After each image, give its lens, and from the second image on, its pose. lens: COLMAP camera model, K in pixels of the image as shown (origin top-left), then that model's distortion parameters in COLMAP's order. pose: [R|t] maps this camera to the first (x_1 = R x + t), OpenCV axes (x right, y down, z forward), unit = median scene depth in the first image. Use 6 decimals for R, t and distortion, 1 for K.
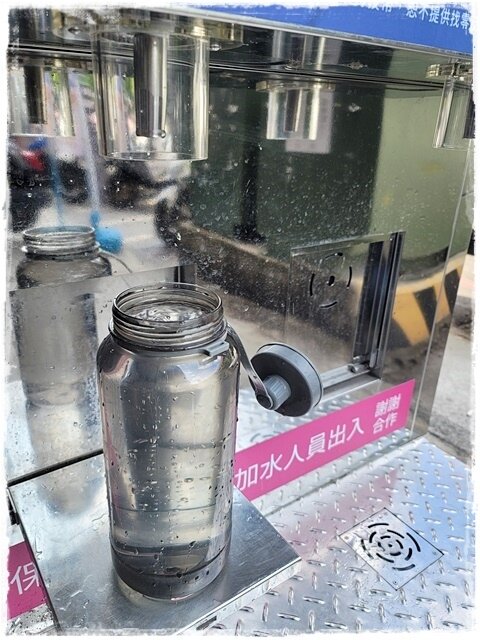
lens RADIAL K [[475.9, 0, 236.8], [0, 475.9, 323.9], [0, 0, 1]] dist [0.024552, -0.014562]
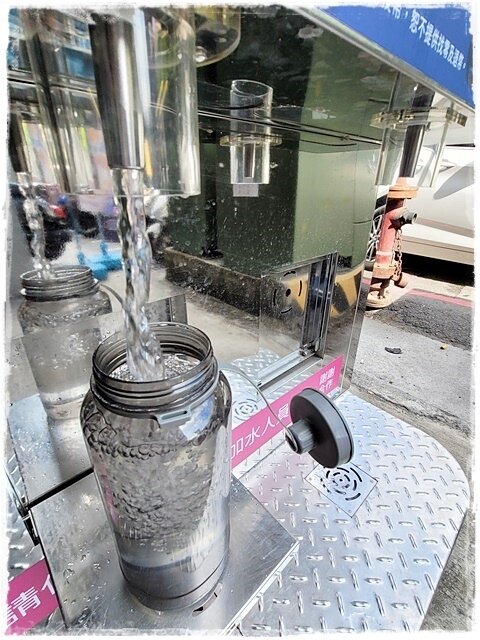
lens RADIAL K [[293.2, 0, 239.3], [0, 293.2, 319.2], [0, 0, 1]] dist [-0.012716, 0.000417]
pose [[0.990219, -0.080587, 0.113896, -0.028595], [0.075433, 0.995953, 0.048858, -0.061618], [-0.117373, -0.039789, 0.992291, 0.198046]]
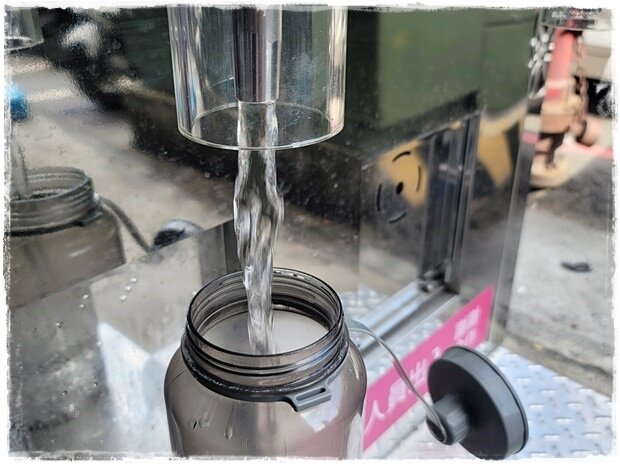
lens RADIAL K [[607.5, 0, 316.4], [0, 607.5, 233.1], [0, 0, 1]] dist [-0.007601, 0.000000]
pose [[0.972248, -0.134625, 0.191337, -0.117322], [0.119140, 0.988762, 0.090301, -0.112333], [-0.201343, -0.064999, 0.977362, 0.065708]]
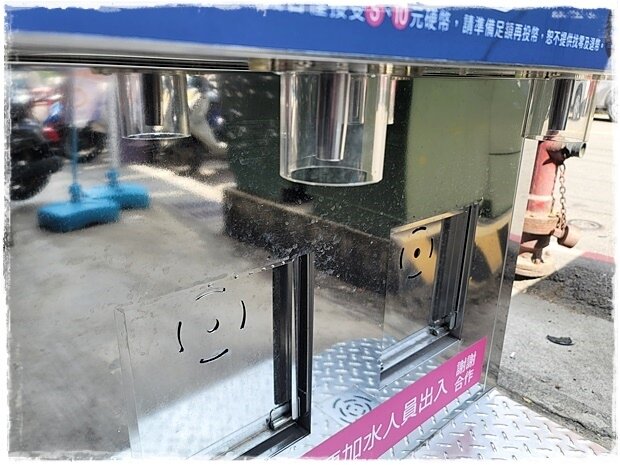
lens RADIAL K [[461.1, 0, 303.7], [0, 461.1, 238.6], [0, 0, 1]] dist [0.024552, -0.014562]
pose [[0.993660, -0.049696, 0.100849, -0.142891], [0.056710, 0.996078, -0.067922, -0.060741], [-0.097078, 0.073210, 0.992581, -0.000323]]
